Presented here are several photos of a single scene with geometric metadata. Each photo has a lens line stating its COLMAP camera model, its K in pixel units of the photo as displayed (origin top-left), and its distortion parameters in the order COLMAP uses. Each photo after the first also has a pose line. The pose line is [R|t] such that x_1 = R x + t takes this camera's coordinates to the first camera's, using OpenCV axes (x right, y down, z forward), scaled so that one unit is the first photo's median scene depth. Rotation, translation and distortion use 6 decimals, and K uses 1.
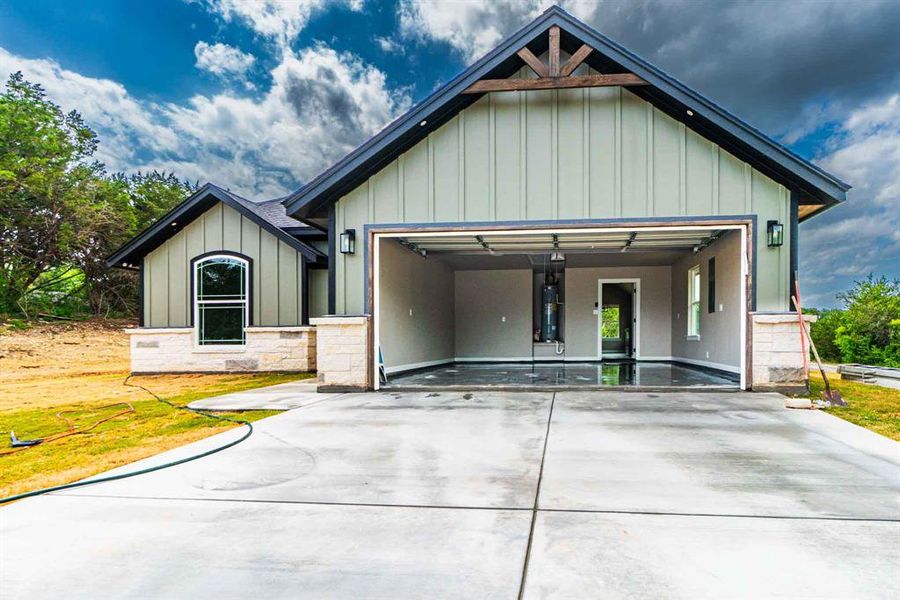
lens RADIAL K [[526.8, 0, 450.2], [0, 526.8, 345.9], [0, 0, 1]] dist [-0.008005, -0.003125]
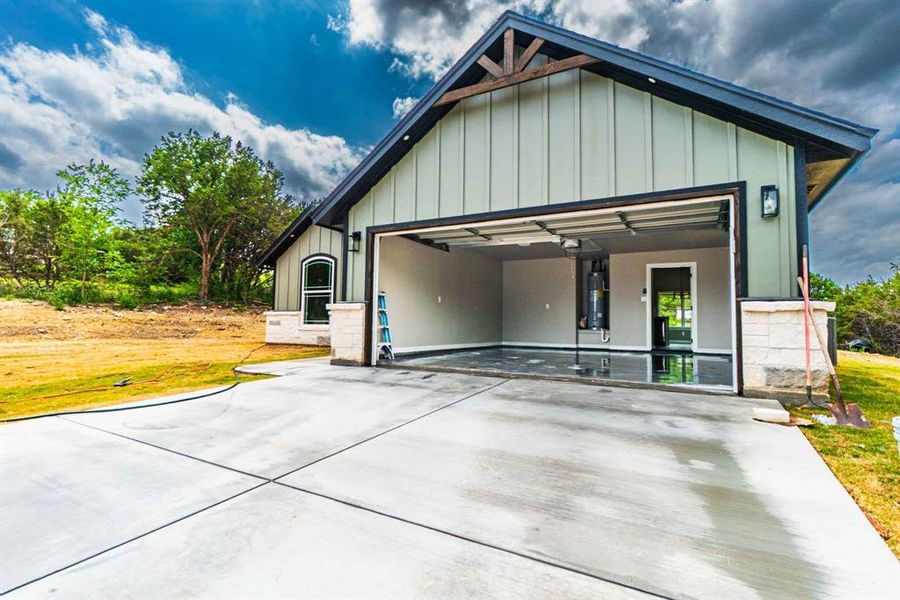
lens RADIAL K [[461.3, 0, 451.7], [0, 461.3, 294.9], [0, 0, 1]] dist [-0.002277, -0.000010]
pose [[0.895658, -0.006258, -0.444700, 0.465995], [-0.027093, 0.997276, -0.068602, -0.007199], [0.443918, 0.073492, 0.893048, 0.147696]]
